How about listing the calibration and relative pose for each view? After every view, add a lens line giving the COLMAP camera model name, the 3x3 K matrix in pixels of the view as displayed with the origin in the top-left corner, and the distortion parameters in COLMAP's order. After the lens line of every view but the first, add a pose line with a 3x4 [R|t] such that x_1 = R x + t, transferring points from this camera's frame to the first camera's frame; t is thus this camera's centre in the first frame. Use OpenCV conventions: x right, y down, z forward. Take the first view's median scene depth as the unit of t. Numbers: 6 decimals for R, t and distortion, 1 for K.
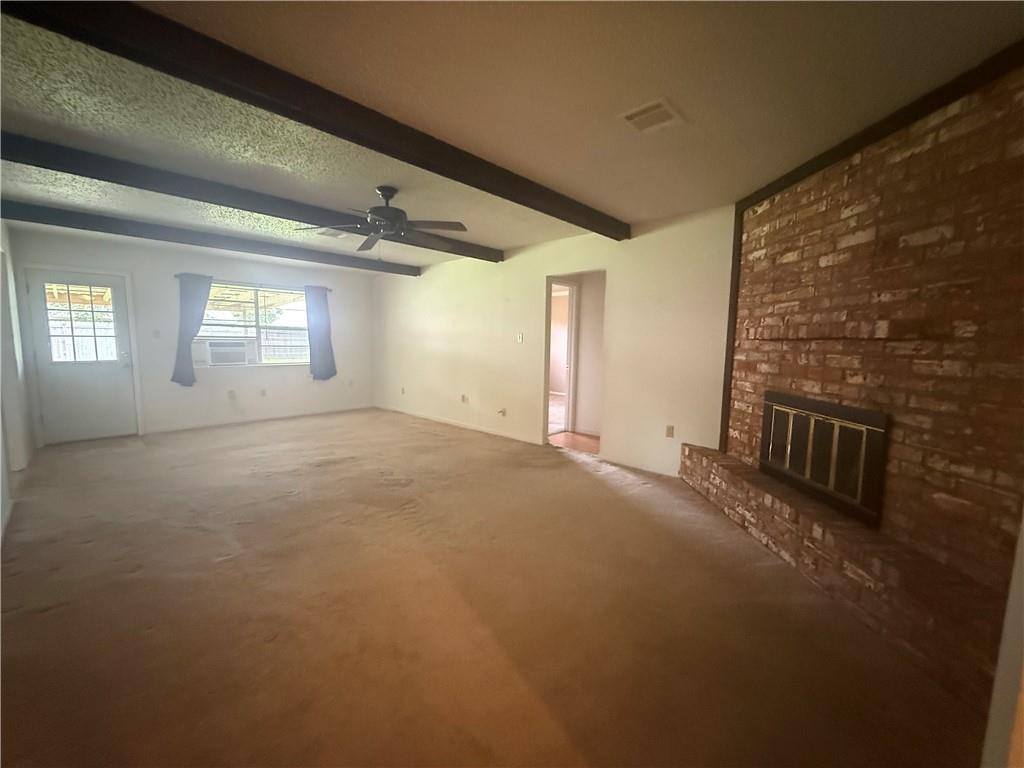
lens RADIAL K [[409.4, 0, 512.1], [0, 409.4, 382.4], [0, 0, 1]] dist [0.000588, 0.001311]
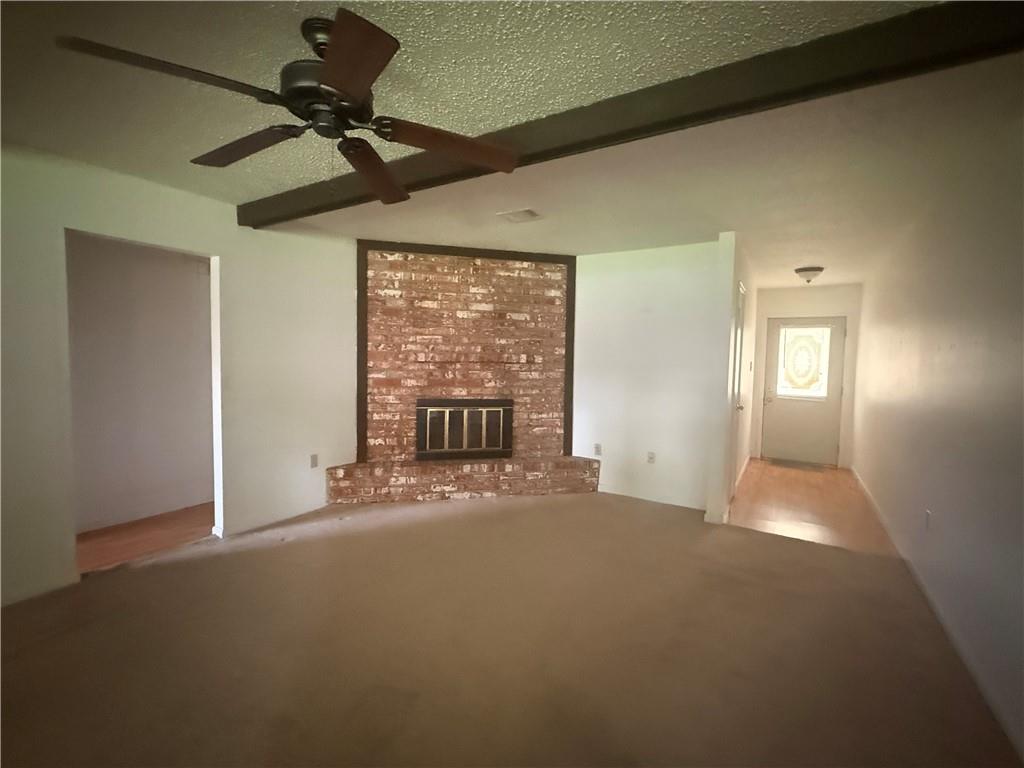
lens RADIAL K [[451.5, 0, 513.7], [0, 451.5, 383.4], [0, 0, 1]] dist [-0.002303, 0.000747]
pose [[-0.203279, -0.075175, 0.976231, -0.923075], [0.079569, 0.992482, 0.092995, -0.151115], [-0.975882, 0.096581, -0.195769, 1.026832]]
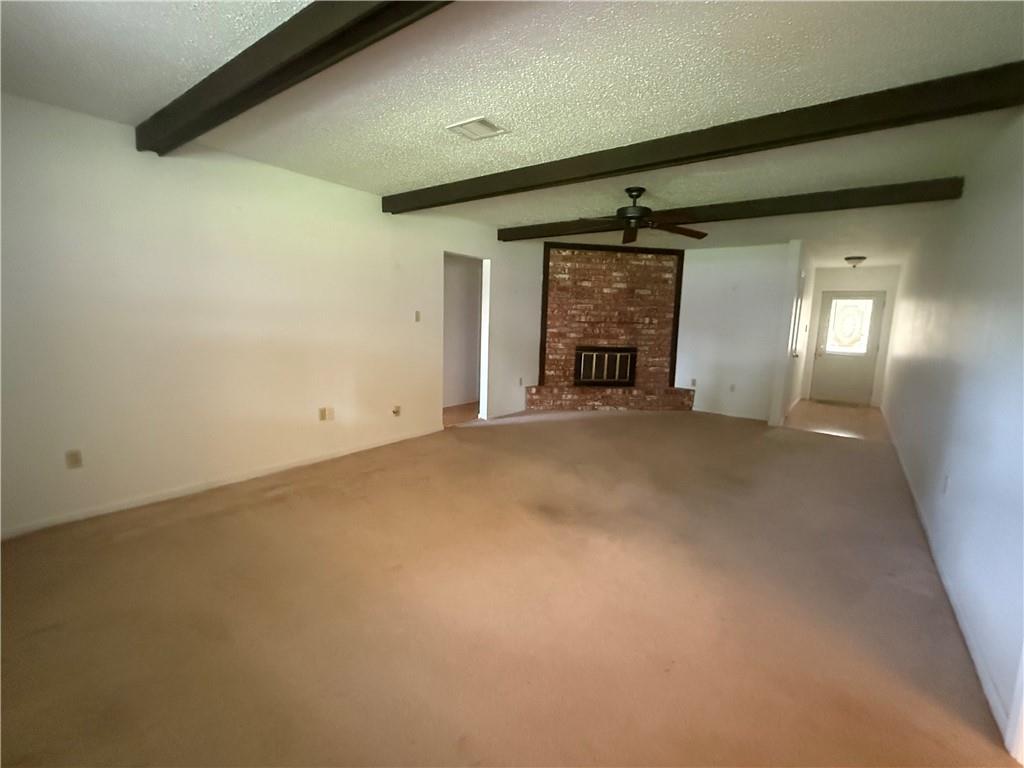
lens RADIAL K [[451.5, 0, 511.9], [0, 451.5, 385.6], [0, 0, 1]] dist [-0.002303, 0.000747]
pose [[-0.108784, -0.159146, 0.981243, -1.690488], [0.071881, 0.983258, 0.167442, -0.199737], [-0.991463, 0.088748, -0.095523, 1.637681]]
